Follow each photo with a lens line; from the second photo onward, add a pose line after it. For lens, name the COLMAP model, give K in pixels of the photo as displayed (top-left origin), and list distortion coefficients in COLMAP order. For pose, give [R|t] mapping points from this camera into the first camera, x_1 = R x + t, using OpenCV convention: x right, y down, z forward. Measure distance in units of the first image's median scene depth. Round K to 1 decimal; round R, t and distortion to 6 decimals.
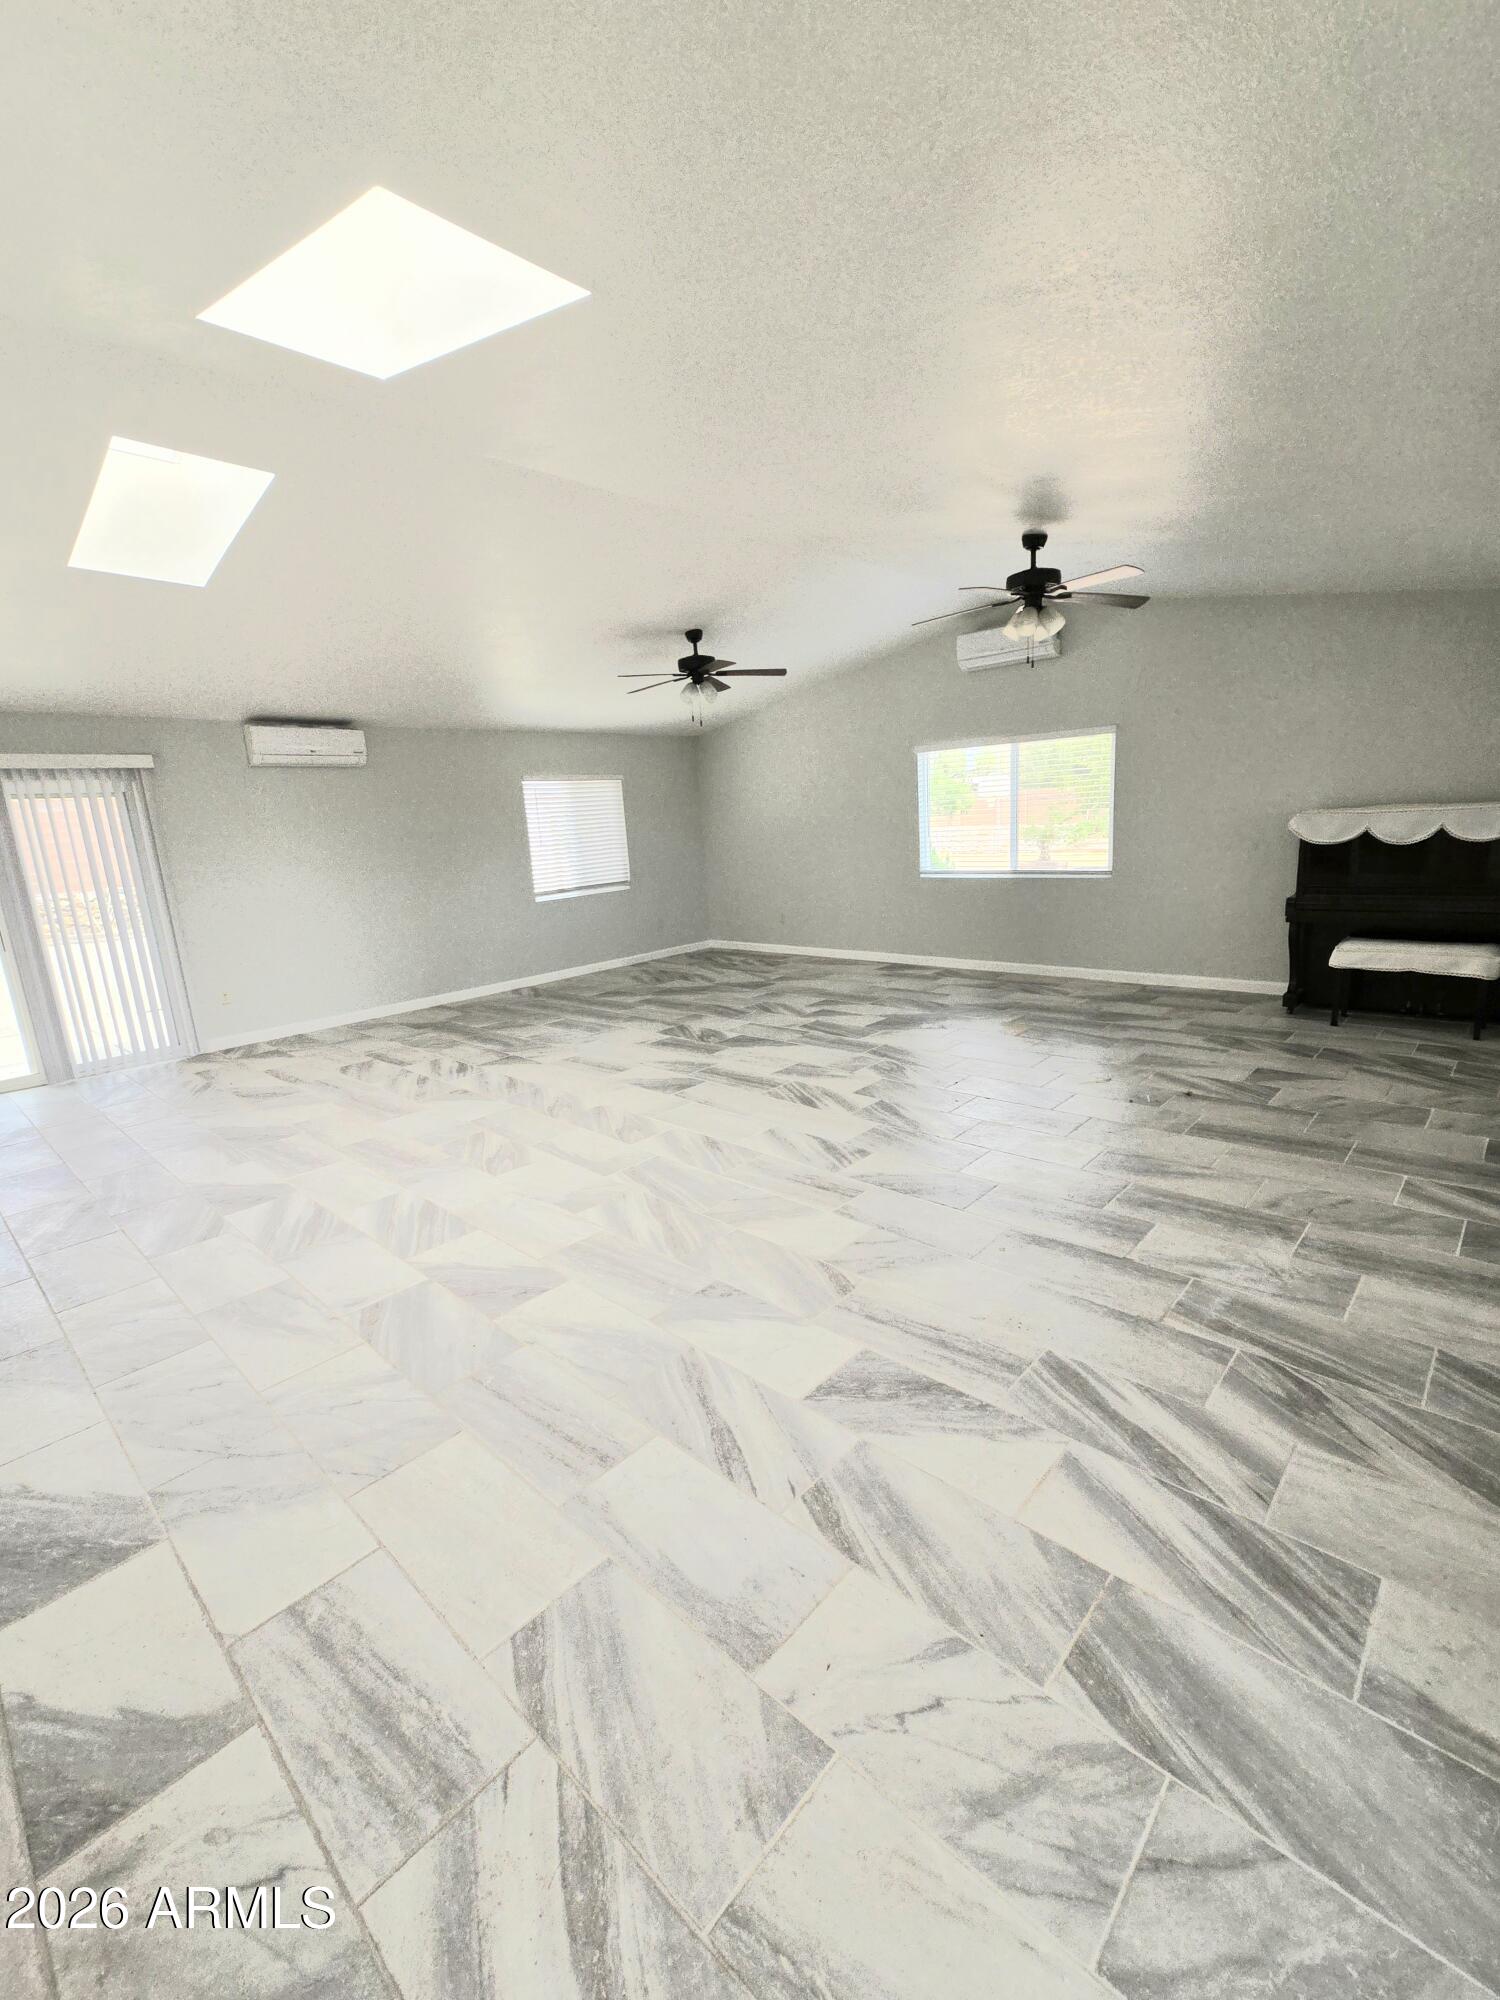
lens RADIAL K [[842.7, 0, 755.4], [0, 842.7, 1003.6], [0, 0, 1]] dist [0.000474, 0.000088]
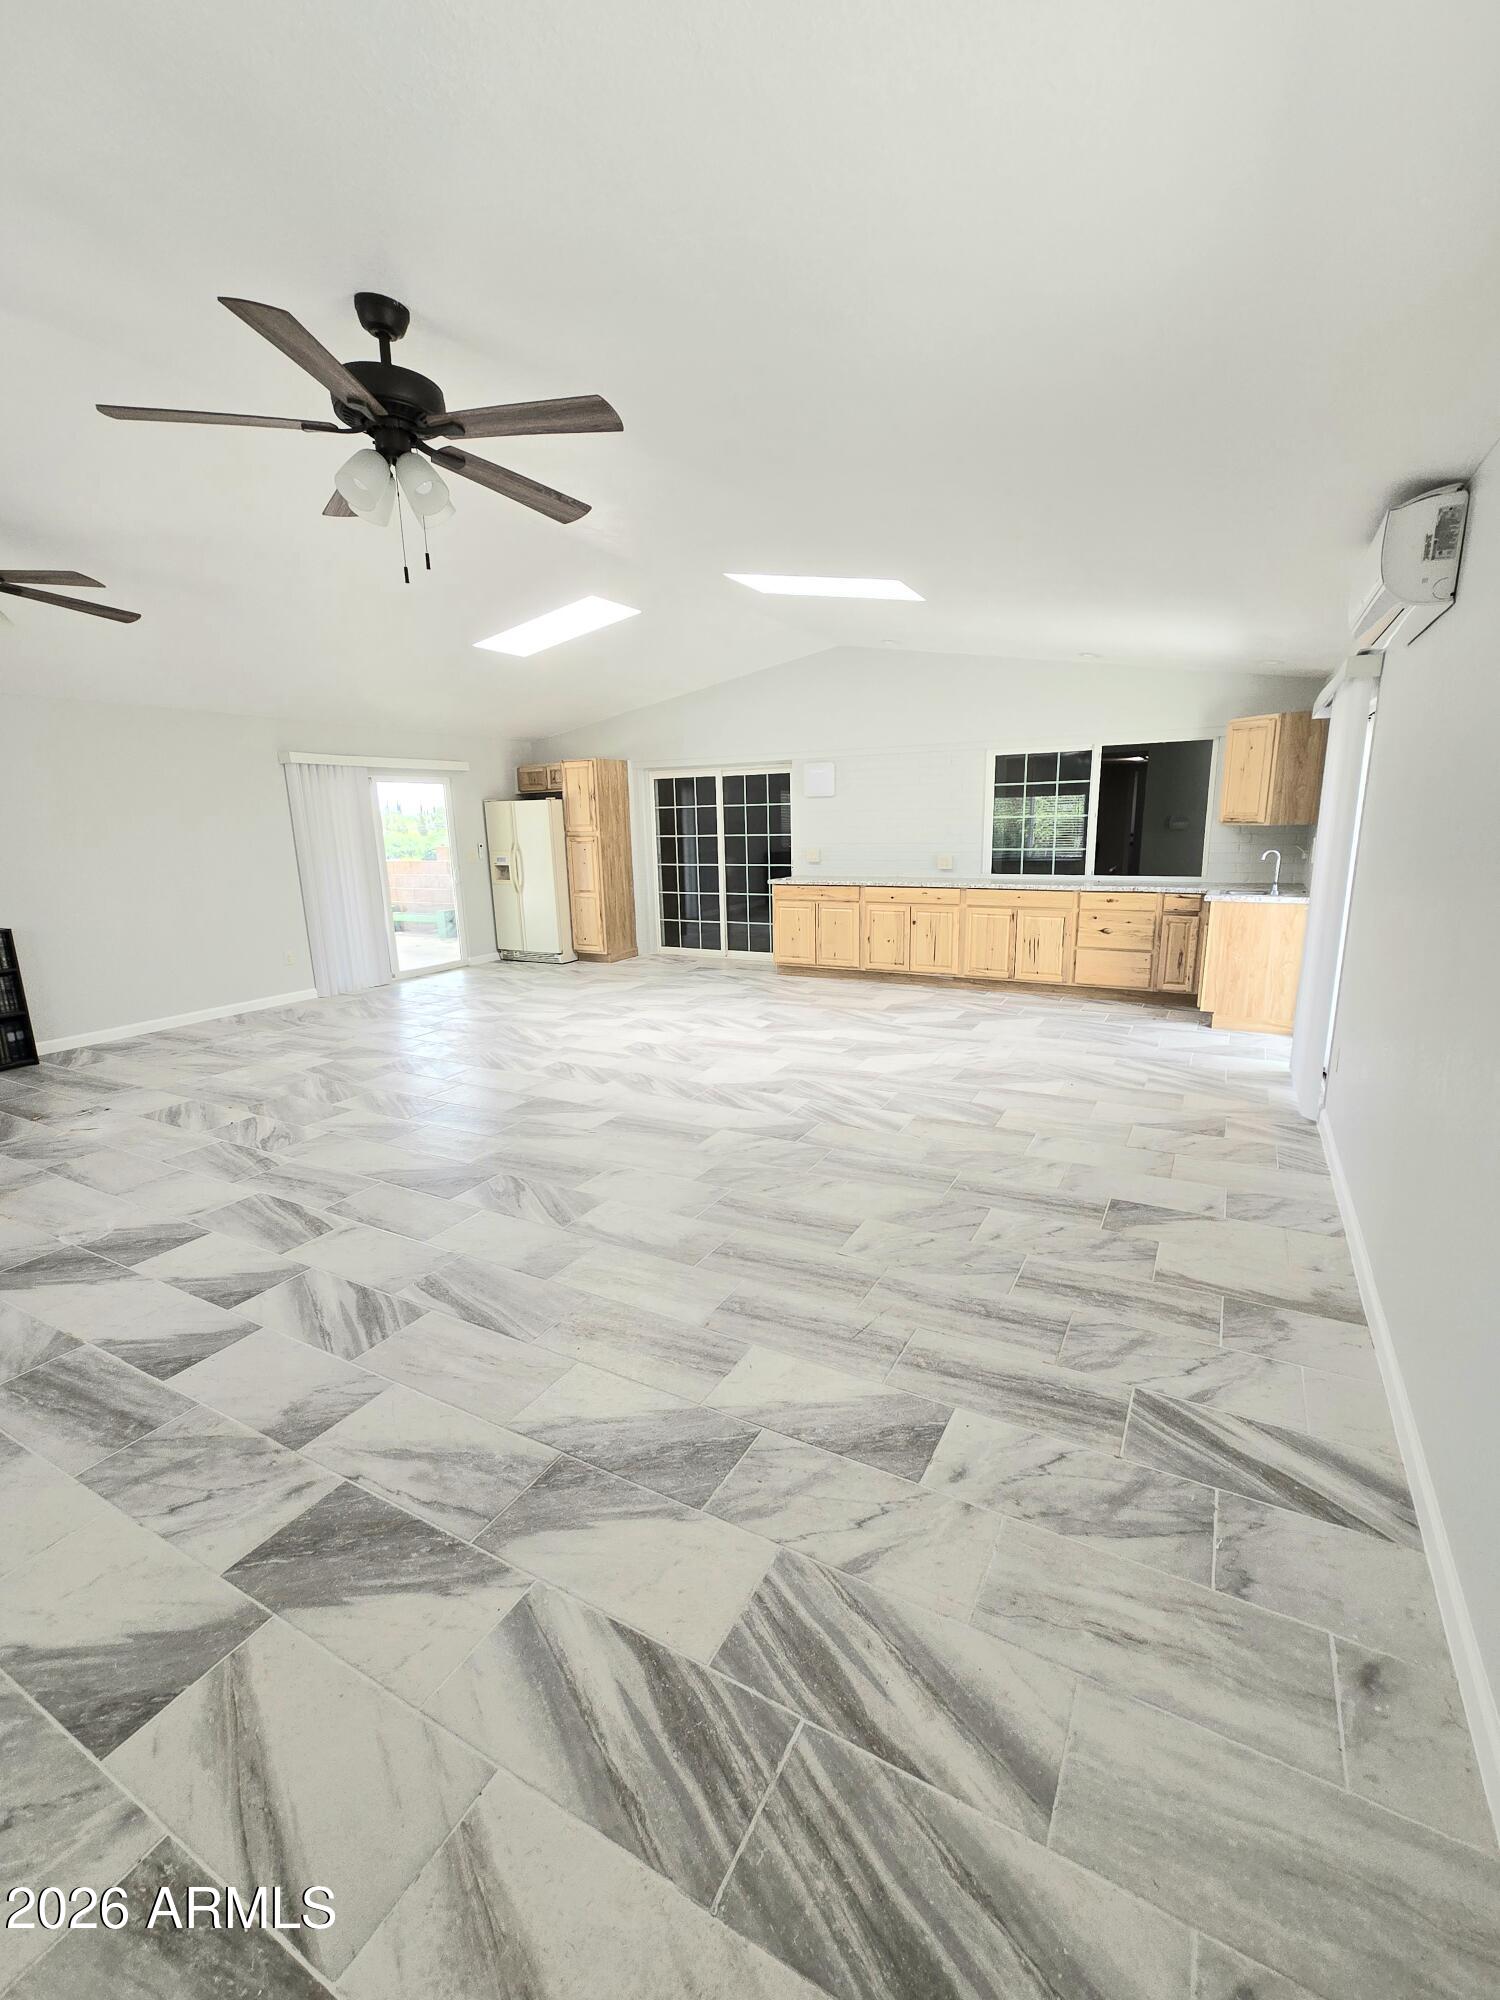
lens RADIAL K [[842.7, 0, 753.9], [0, 842.7, 1005.0], [0, 0, 1]] dist [0.000474, 0.000088]
pose [[-0.964666, 0.132166, -0.227929, -0.117676], [0.022083, 0.902599, 0.429916, -0.372717], [0.262549, 0.409692, -0.873625, 1.683682]]
